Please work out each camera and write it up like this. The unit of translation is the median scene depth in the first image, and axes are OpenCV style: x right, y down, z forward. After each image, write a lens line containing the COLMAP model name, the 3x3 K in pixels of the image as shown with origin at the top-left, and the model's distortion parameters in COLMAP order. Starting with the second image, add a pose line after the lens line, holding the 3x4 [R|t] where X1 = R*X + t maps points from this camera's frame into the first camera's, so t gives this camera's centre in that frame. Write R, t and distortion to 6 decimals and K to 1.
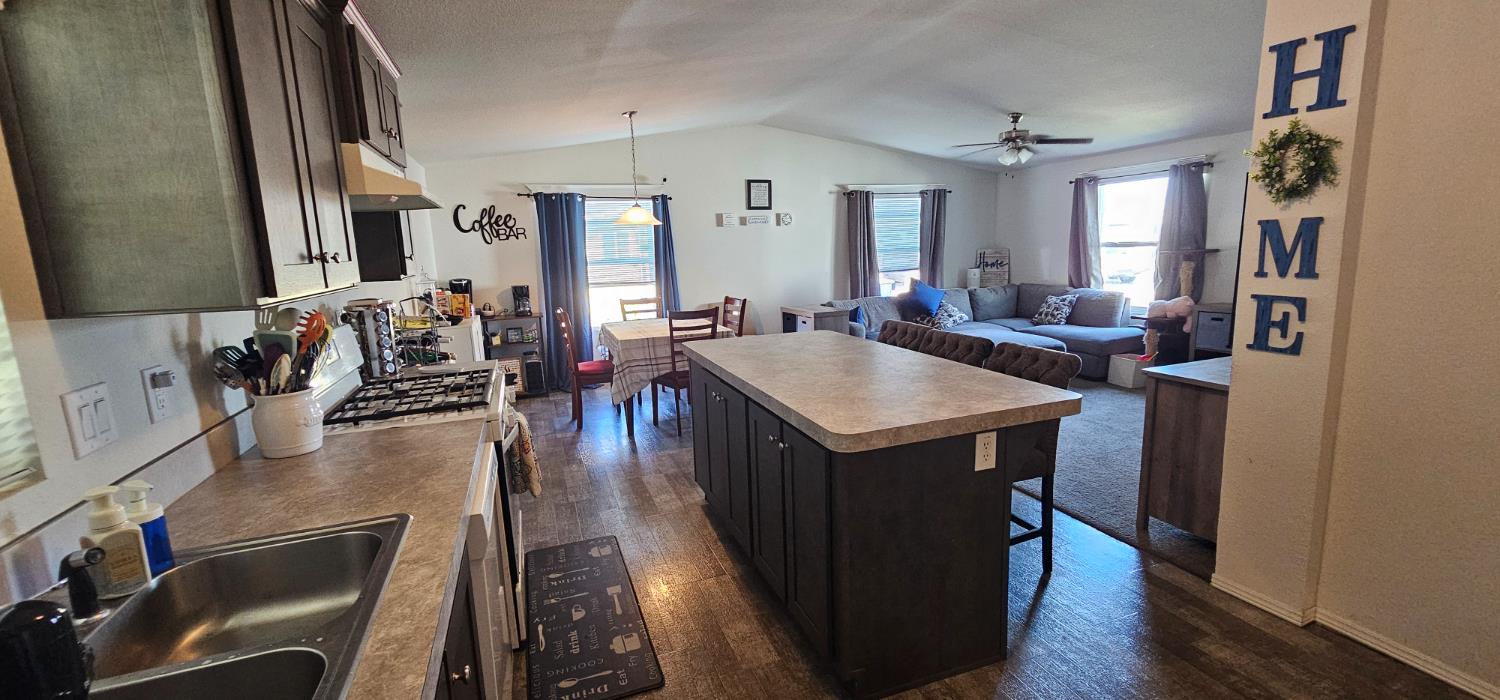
lens RADIAL K [[613.3, 0, 750.0], [0, 613.3, 350.0], [0, 0, 1]] dist [0.001890, -0.000008]
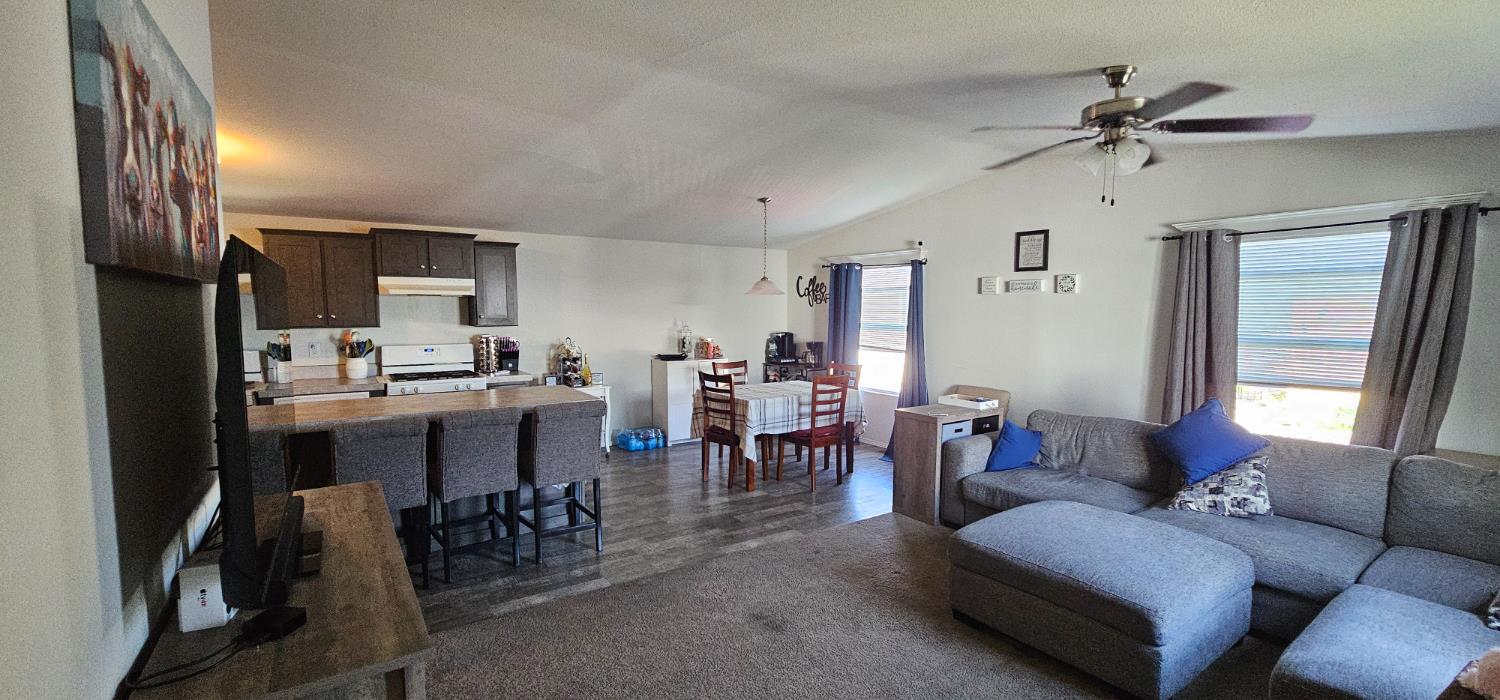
lens RADIAL K [[613.3, 0, 750.0], [0, 613.3, 350.0], [0, 0, 1]] dist [0.001890, -0.000008]
pose [[0.241042, 0.101091, -0.965235, 0.678866], [-0.174754, 0.982825, 0.059293, -0.125972], [0.954652, 0.154386, 0.254569, 0.529206]]
